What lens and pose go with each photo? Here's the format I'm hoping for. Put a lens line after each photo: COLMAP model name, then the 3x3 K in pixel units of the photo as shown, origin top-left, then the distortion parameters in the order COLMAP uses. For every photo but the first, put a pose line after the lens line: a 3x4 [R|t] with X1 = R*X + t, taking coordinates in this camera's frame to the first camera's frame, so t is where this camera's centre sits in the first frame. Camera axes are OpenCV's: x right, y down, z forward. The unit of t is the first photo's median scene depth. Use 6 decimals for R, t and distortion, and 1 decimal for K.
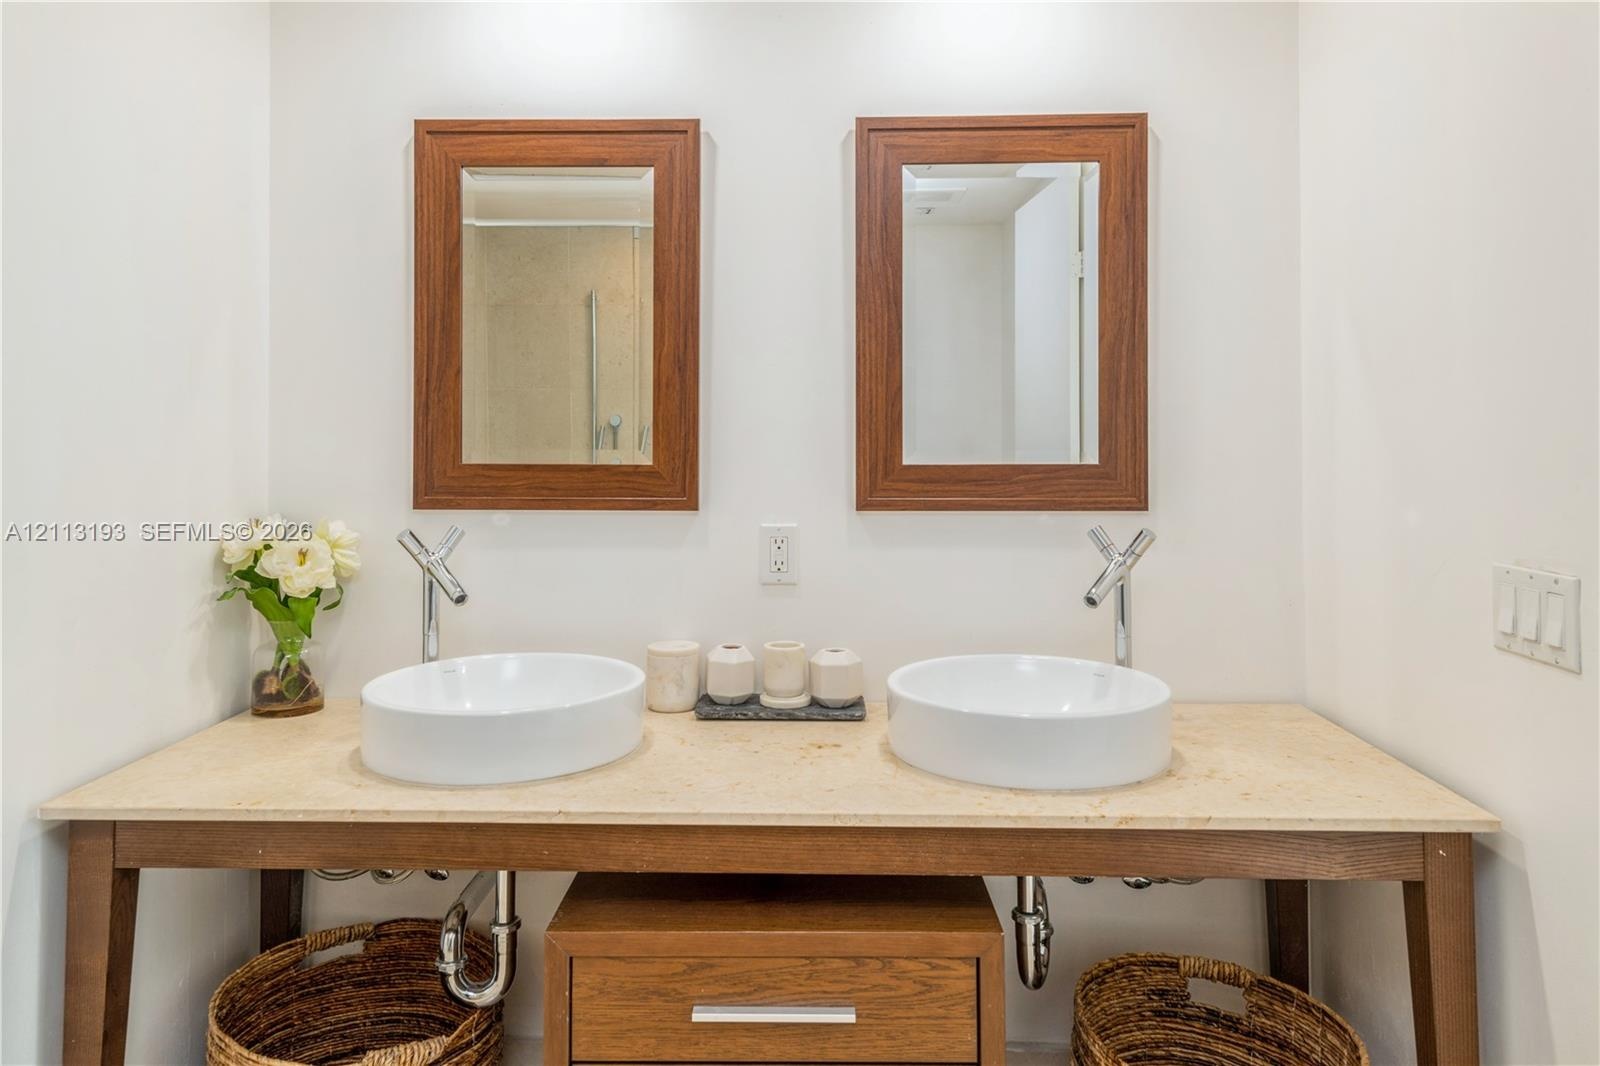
lens RADIAL K [[962.1, 0, 812.4], [0, 962.1, 464.0], [0, 0, 1]] dist [-0.008067, -0.001738]
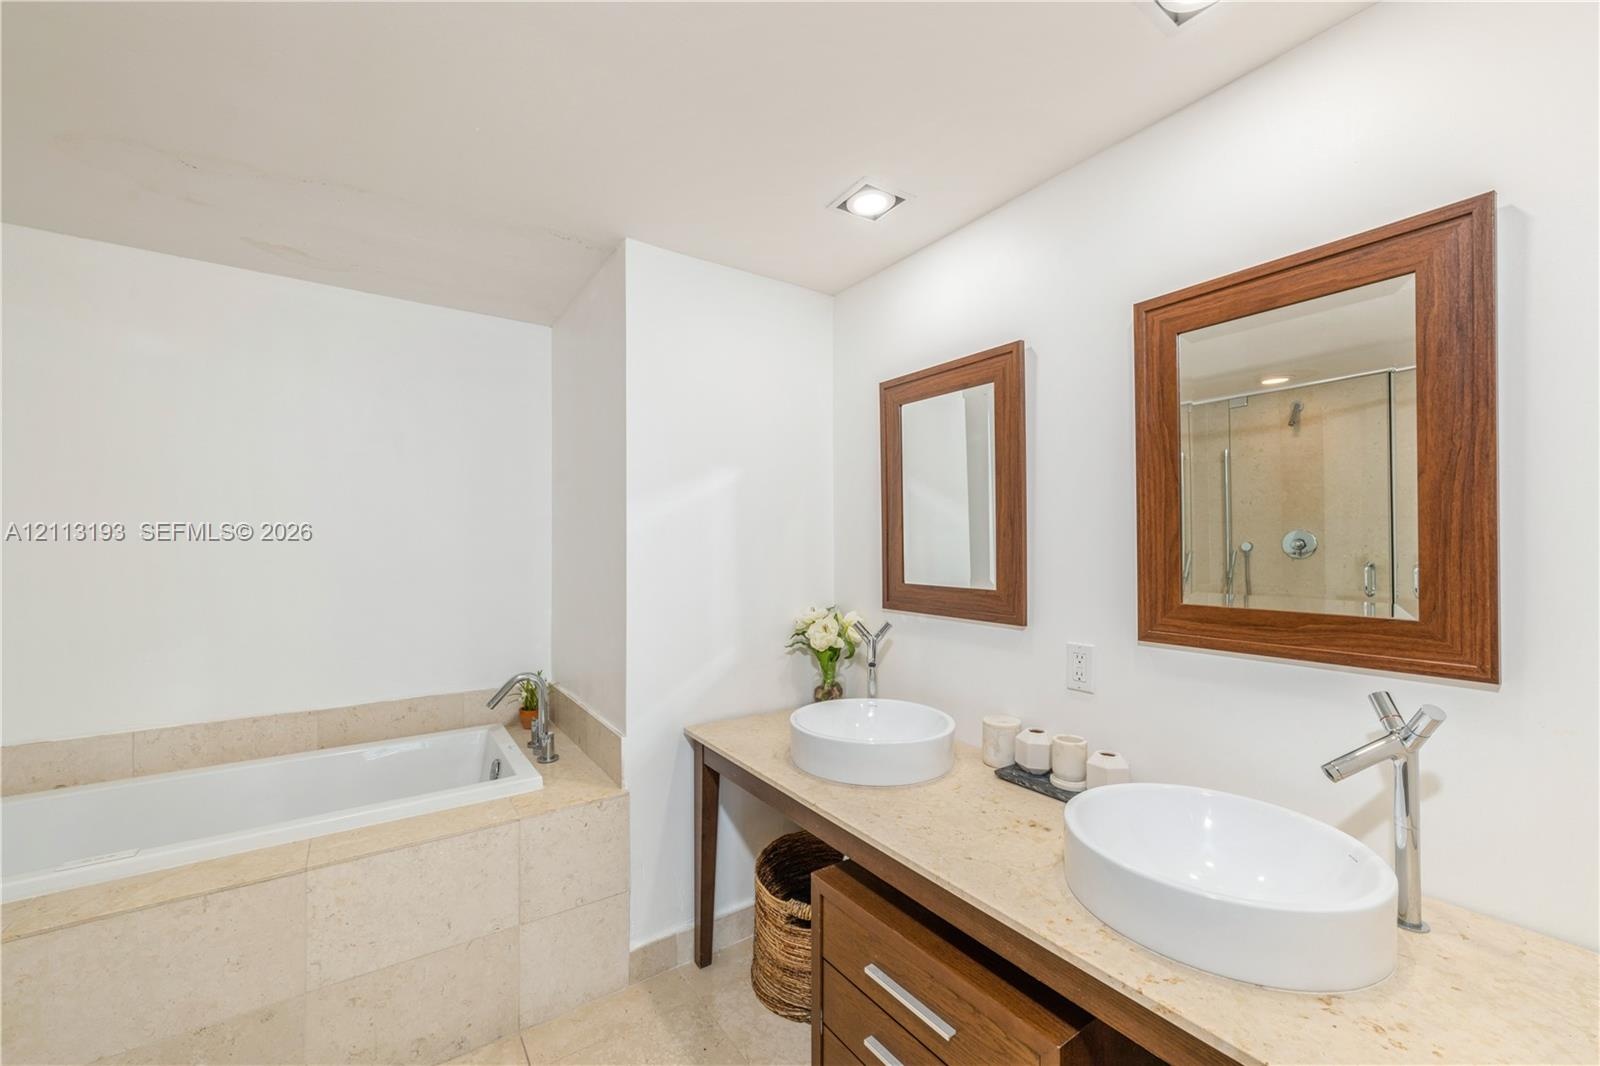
lens RADIAL K [[629.6, 0, 792.1], [0, 629.6, 542.5], [0, 0, 1]] dist [-0.003338, -0.000742]
pose [[0.584694, -0.003736, -0.811245, 0.424473], [0.002883, 0.999993, -0.002527, -0.070055], [0.811249, -0.000861, 0.584700, 0.212938]]
